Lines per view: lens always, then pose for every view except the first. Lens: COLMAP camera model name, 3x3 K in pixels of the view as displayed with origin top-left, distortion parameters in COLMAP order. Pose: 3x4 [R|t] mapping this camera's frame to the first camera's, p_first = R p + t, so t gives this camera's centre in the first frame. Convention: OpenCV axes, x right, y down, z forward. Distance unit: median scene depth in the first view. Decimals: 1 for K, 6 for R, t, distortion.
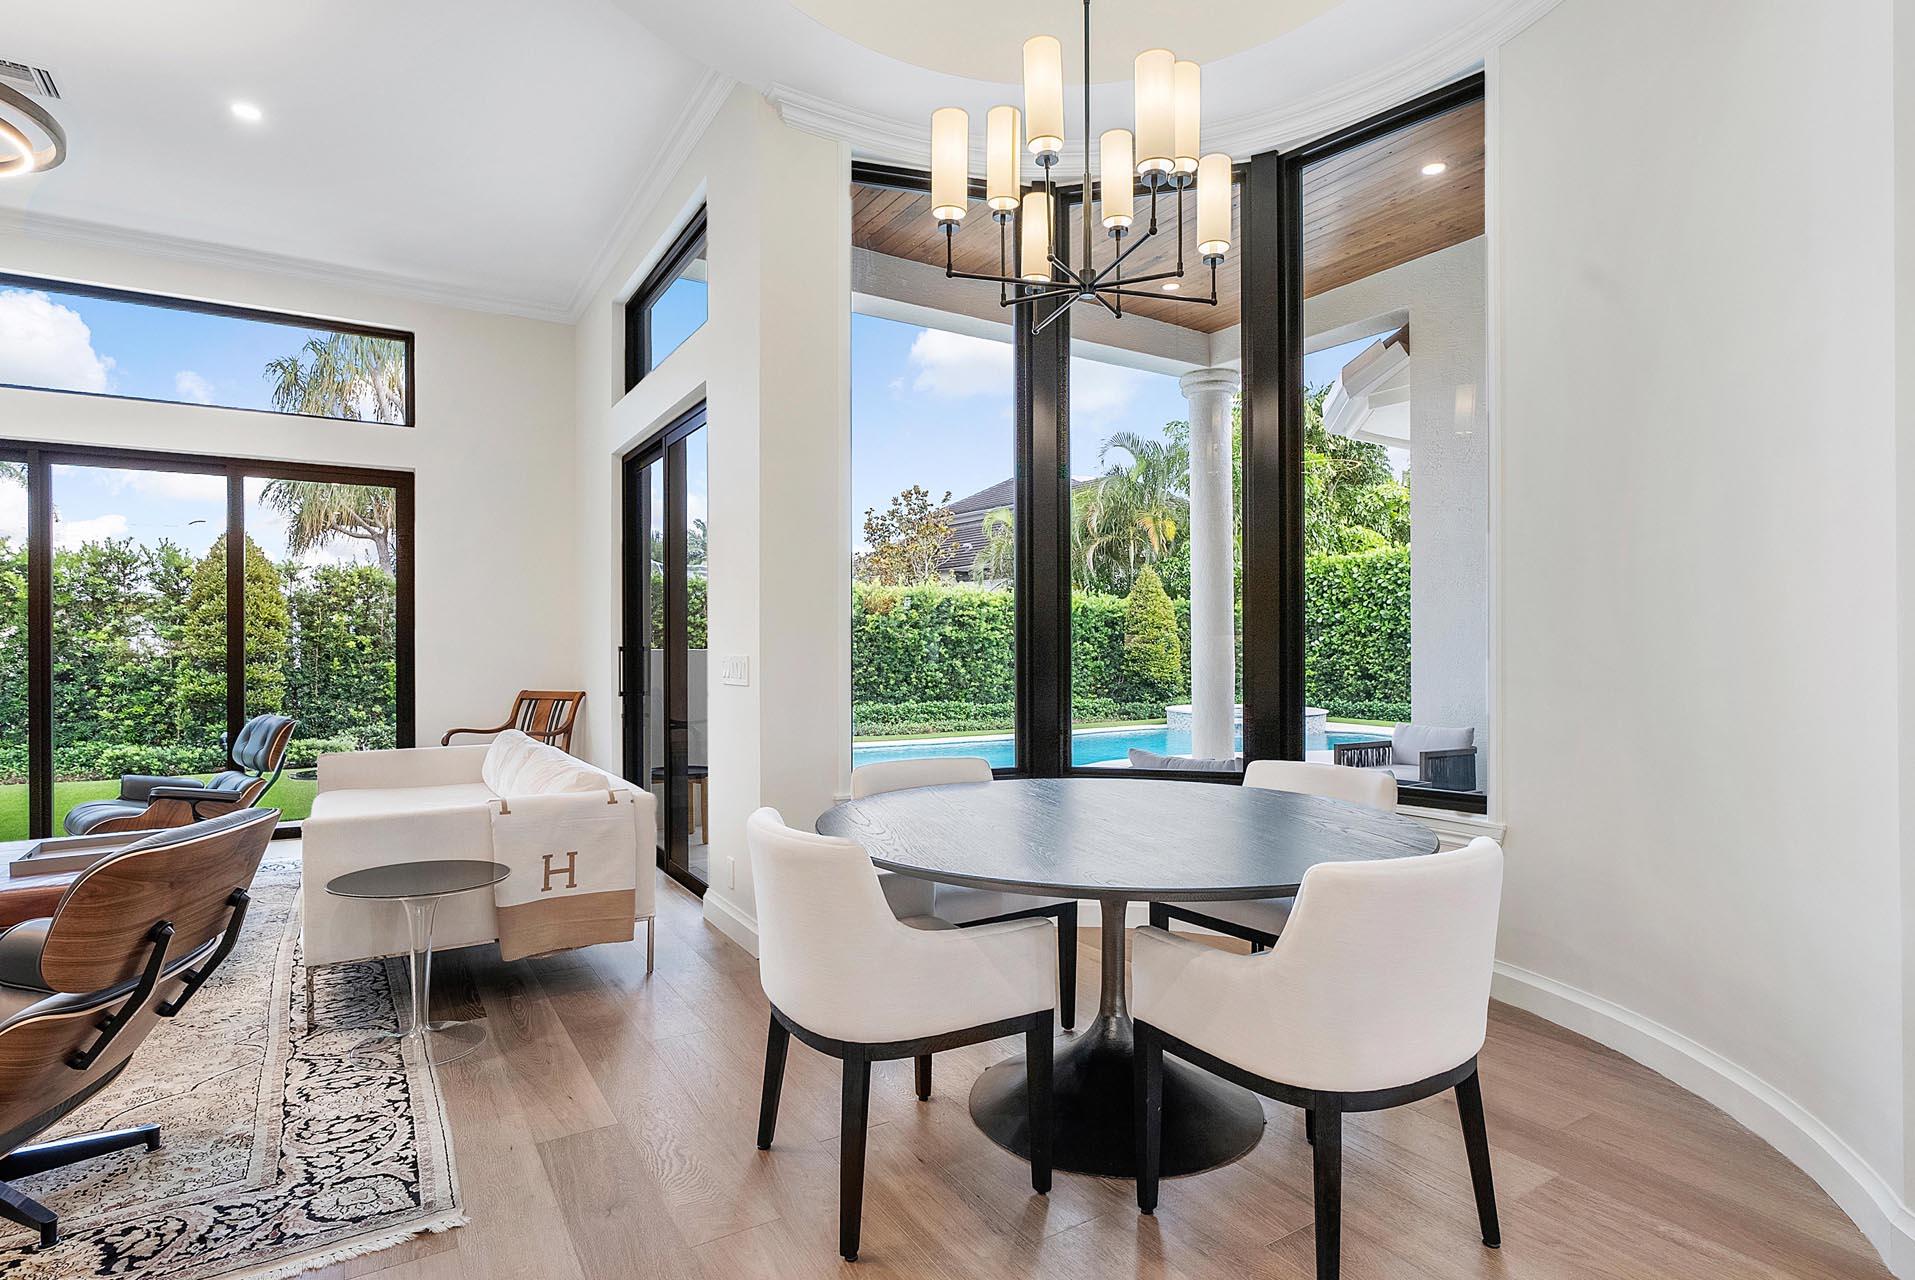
lens RADIAL K [[985.8, 0, 994.2], [0, 985.8, 670.1], [0, 0, 1]] dist [-0.004136, 0.002000]
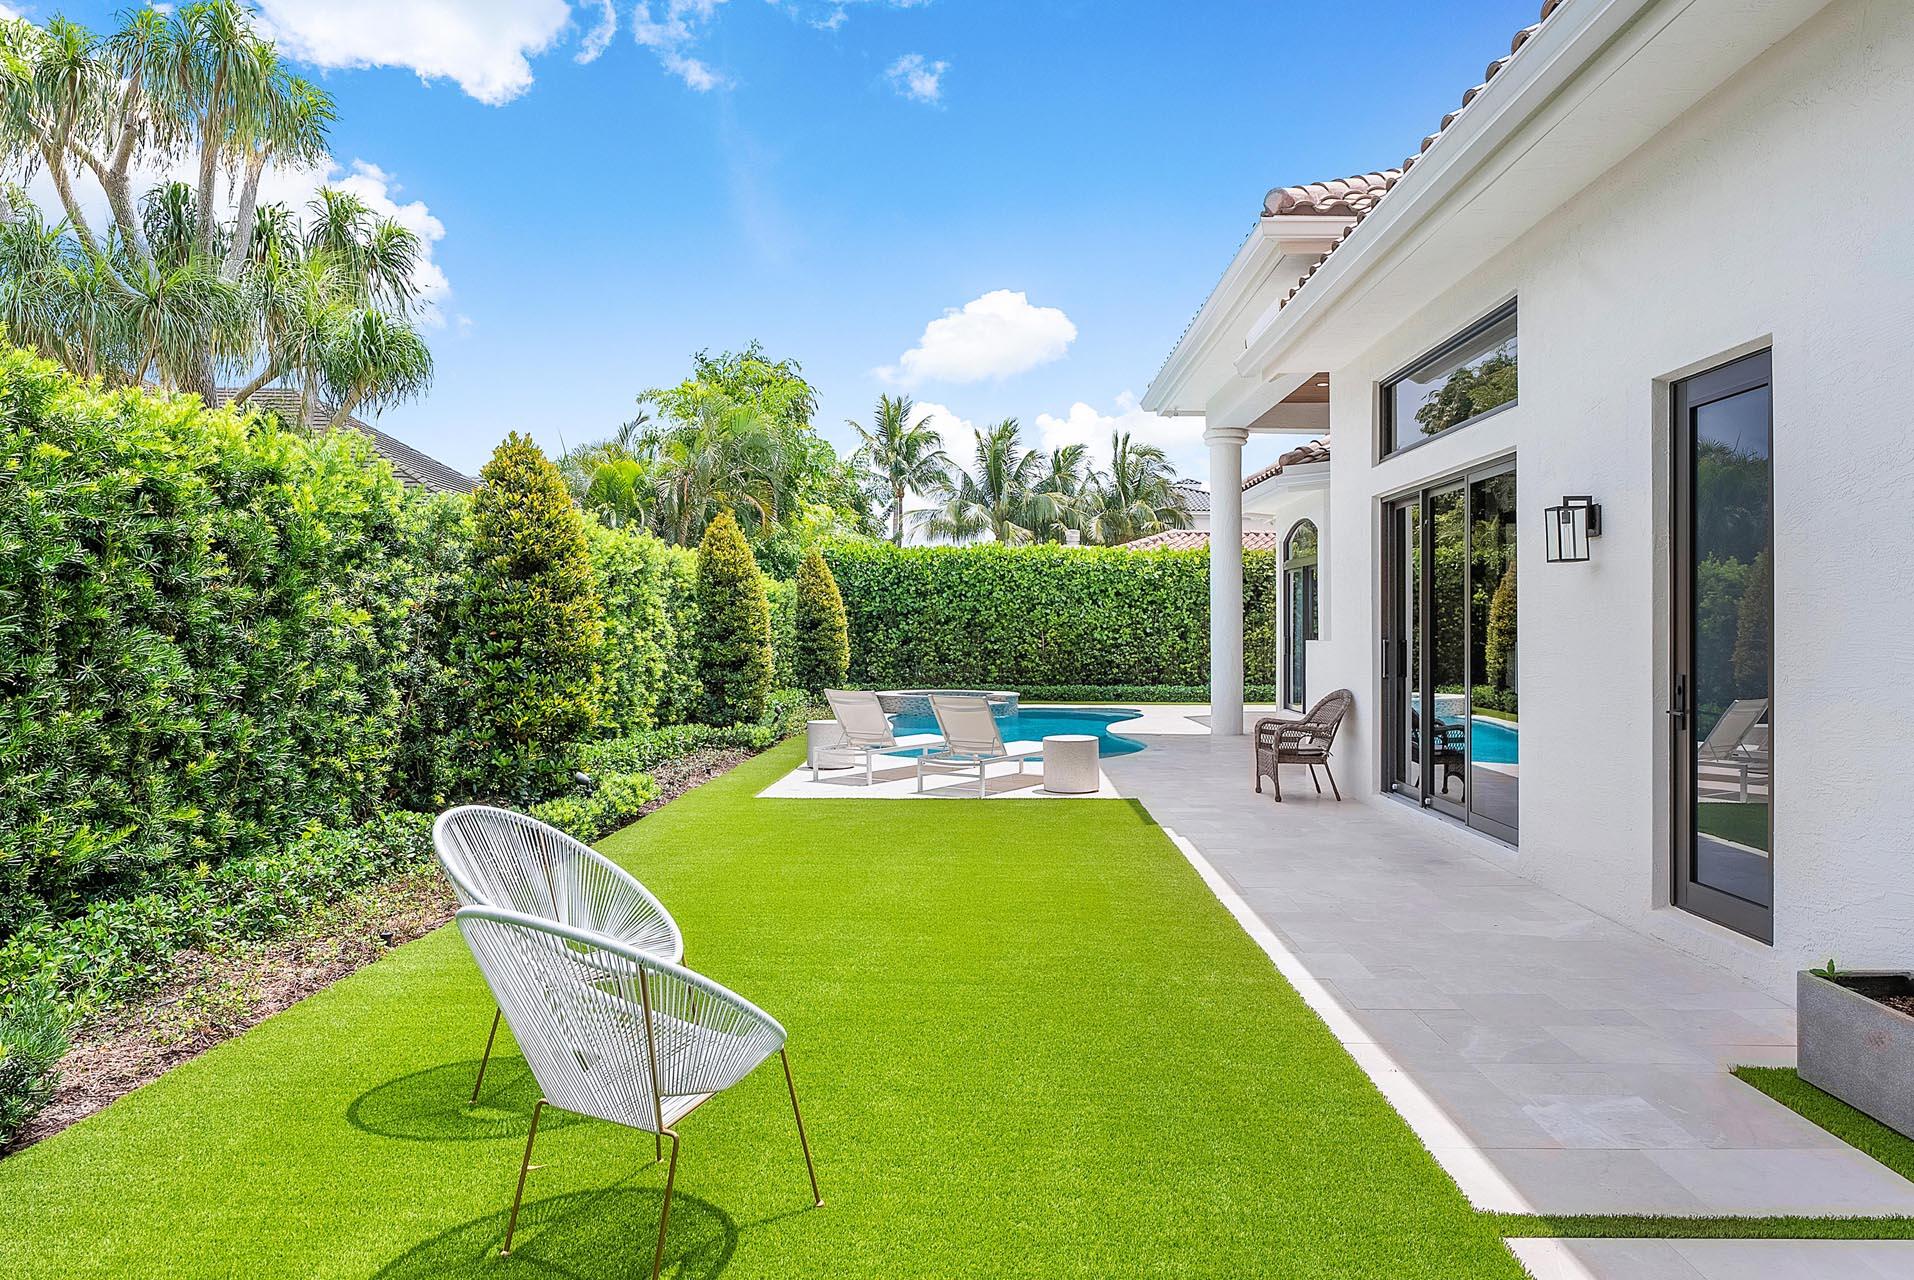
lens RADIAL K [[1272.3, 0, 954.8], [0, 1272.3, 633.4], [0, 0, 1]] dist [-0.045528, -0.000350]
pose [[0.593145, -0.000025, 0.805096, -1.181722], [0.016399, 0.999793, -0.012051, -0.012437], [-0.804929, 0.020351, 0.593022, 0.251139]]
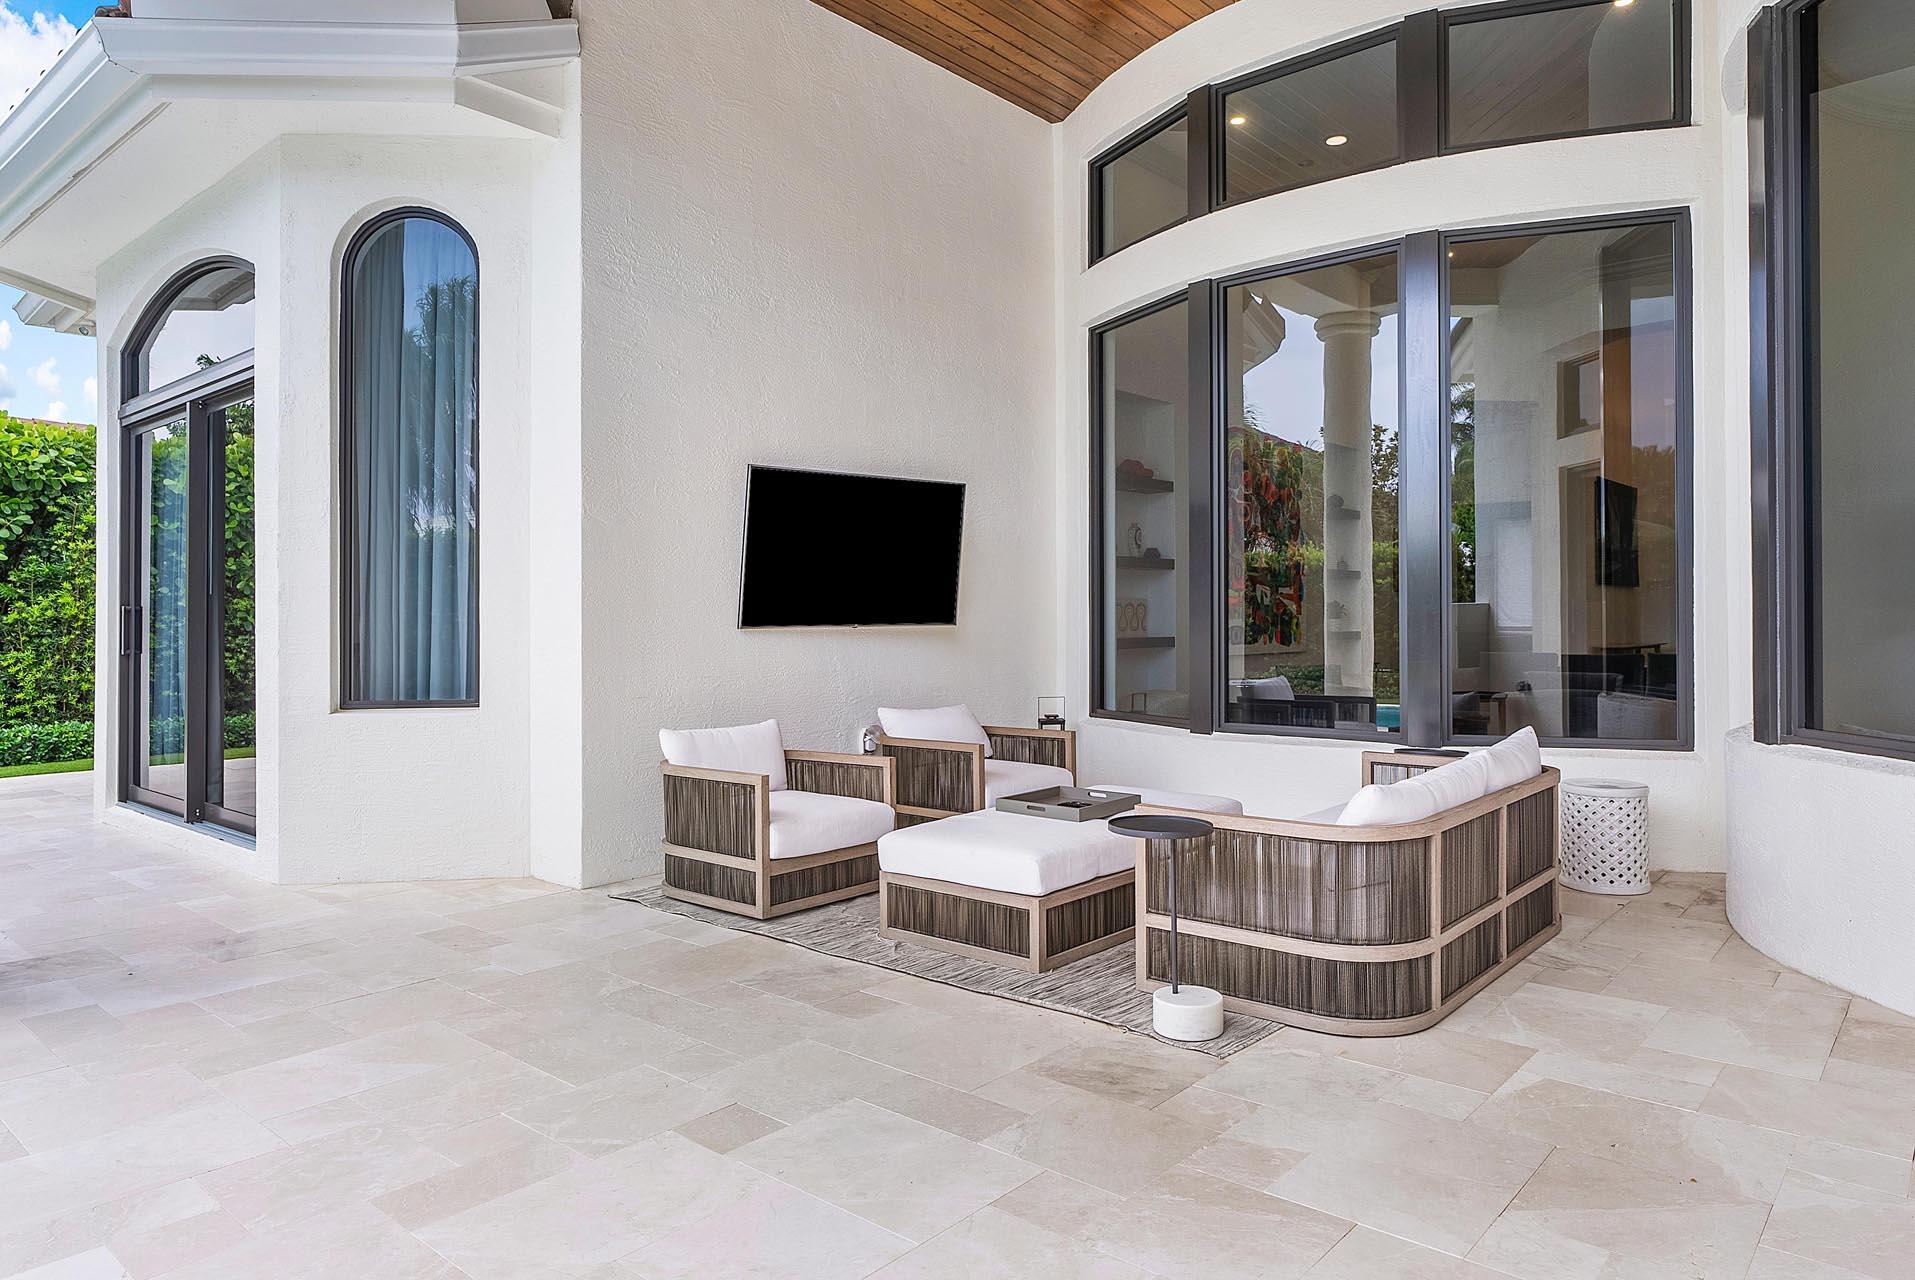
lens RADIAL K [[1189.7, 0, 986.3], [0, 1189.7, 608.7], [0, 0, 1]] dist [-0.007049, 0.000420]
pose [[-0.256959, 0.014079, 0.966320, -0.174325], [0.025711, 0.999640, -0.007727, -0.003682], [-0.966080, 0.022860, -0.257228, 0.663314]]
